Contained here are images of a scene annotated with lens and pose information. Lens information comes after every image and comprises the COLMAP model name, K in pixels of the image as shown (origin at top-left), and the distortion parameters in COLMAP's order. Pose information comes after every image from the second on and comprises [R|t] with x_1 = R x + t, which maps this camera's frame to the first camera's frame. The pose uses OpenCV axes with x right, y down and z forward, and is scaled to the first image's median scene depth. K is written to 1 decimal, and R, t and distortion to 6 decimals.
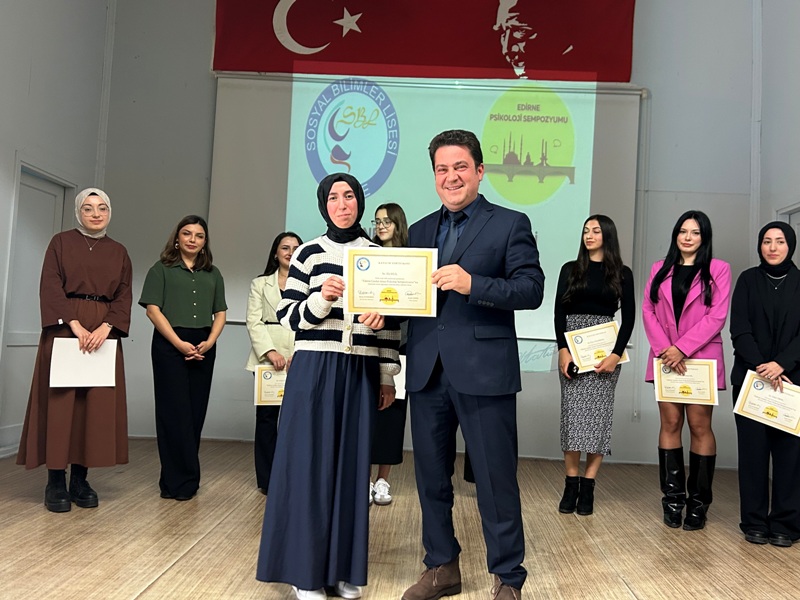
lens RADIAL K [[755.2, 0, 399.1], [0, 755.2, 303.9], [0, 0, 1]] dist [0.037518, 0.000000]
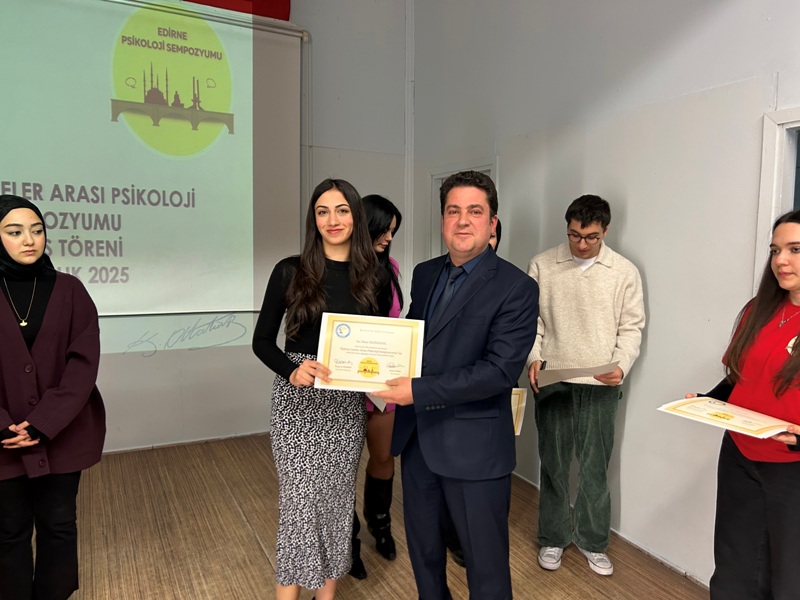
lens RADIAL K [[601.4, 0, 406.5], [0, 601.4, 301.9], [0, 0, 1]] dist [0.052474, -0.053142]
pose [[0.861863, -0.083016, 0.500301, 0.035386], [0.002551, 0.987208, 0.159414, -0.076463], [-0.507135, -0.136117, 0.851050, 0.270275]]
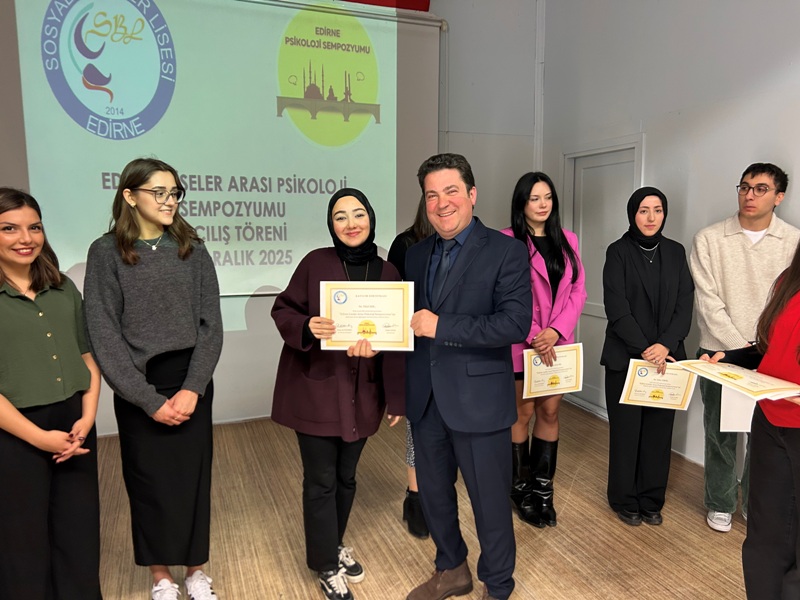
lens RADIAL K [[601.4, 0, 399.4], [0, 601.4, 305.0], [0, 0, 1]] dist [0.052474, -0.053142]
pose [[0.915449, -0.104213, 0.388706, -0.061027], [0.030842, 0.981216, 0.190429, -0.078313], [-0.401250, -0.162339, 0.901468, 0.275548]]
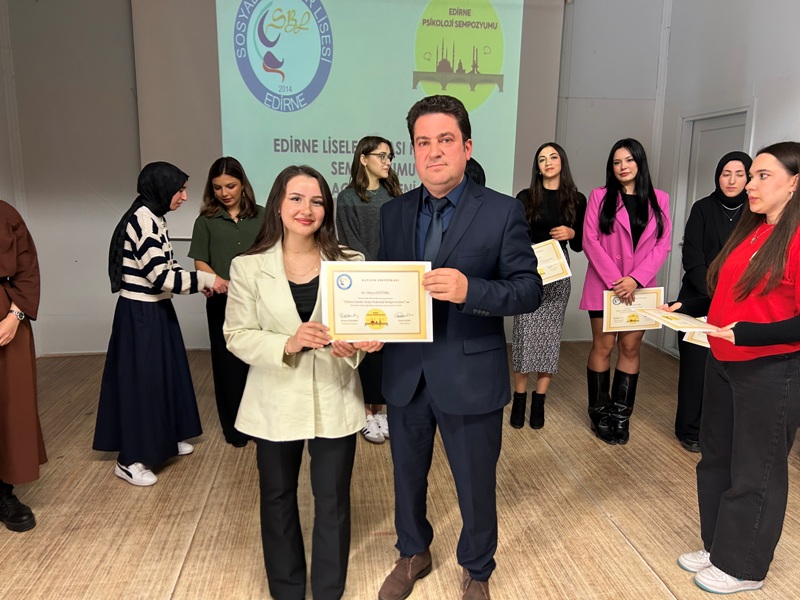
lens RADIAL K [[601.4, 0, 399.1], [0, 601.4, 296.3], [0, 0, 1]] dist [0.052474, -0.053142]
pose [[0.985202, -0.067915, 0.157367, -0.061656], [0.029274, 0.971330, 0.235926, -0.084290], [-0.168878, -0.227828, 0.958944, 0.152750]]
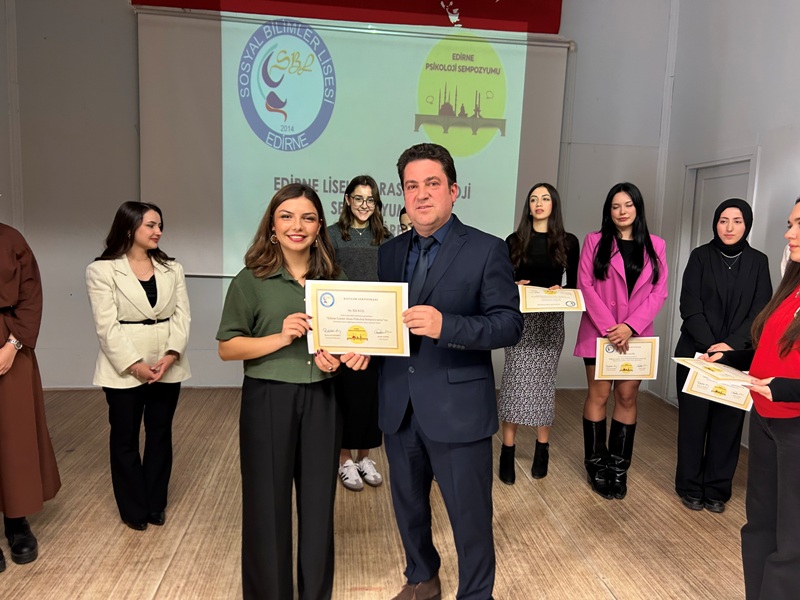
lens RADIAL K [[601.4, 0, 400.5], [0, 601.4, 305.2], [0, 0, 1]] dist [0.052474, -0.053142]
pose [[0.988640, -0.034565, 0.146275, -0.042344], [0.007567, 0.983411, 0.181234, -0.079943], [-0.150113, -0.178068, 0.972501, 0.162976]]
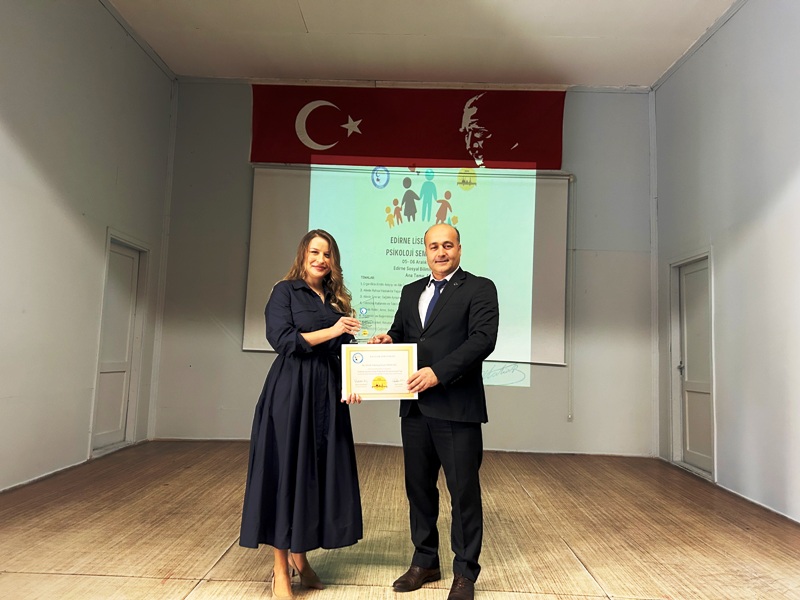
lens RADIAL K [[601.4, 0, 397.2], [0, 601.4, 305.5], [0, 0, 1]] dist [0.052474, -0.053142]
pose [[0.999624, -0.011441, 0.024935, -0.017375], [0.012222, 0.999432, -0.031413, -0.019180], [-0.024561, 0.031706, 0.999195, -0.063589]]
